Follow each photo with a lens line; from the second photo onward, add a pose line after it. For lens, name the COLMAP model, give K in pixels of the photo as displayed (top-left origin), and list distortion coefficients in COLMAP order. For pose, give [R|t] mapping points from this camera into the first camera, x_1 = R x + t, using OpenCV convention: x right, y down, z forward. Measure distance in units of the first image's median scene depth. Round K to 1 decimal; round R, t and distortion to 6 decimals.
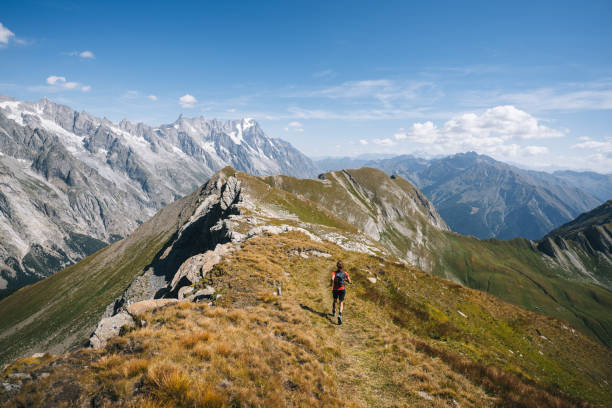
lens RADIAL K [[329.3, 0, 305.3], [0, 329.3, 203.9], [0, 0, 1]] dist [-0.005859, 0.004302]
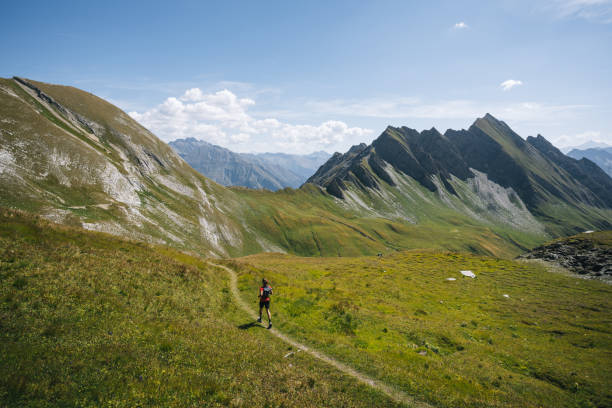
lens RADIAL K [[329.3, 0, 305.3], [0, 329.3, 203.9], [0, 0, 1]] dist [-0.005859, 0.004302]
pose [[0.695701, -0.150728, 0.702339, 0.051254], [0.131602, 0.987933, 0.081661, 0.087108], [-0.706173, 0.035618, 0.707143, 0.433820]]
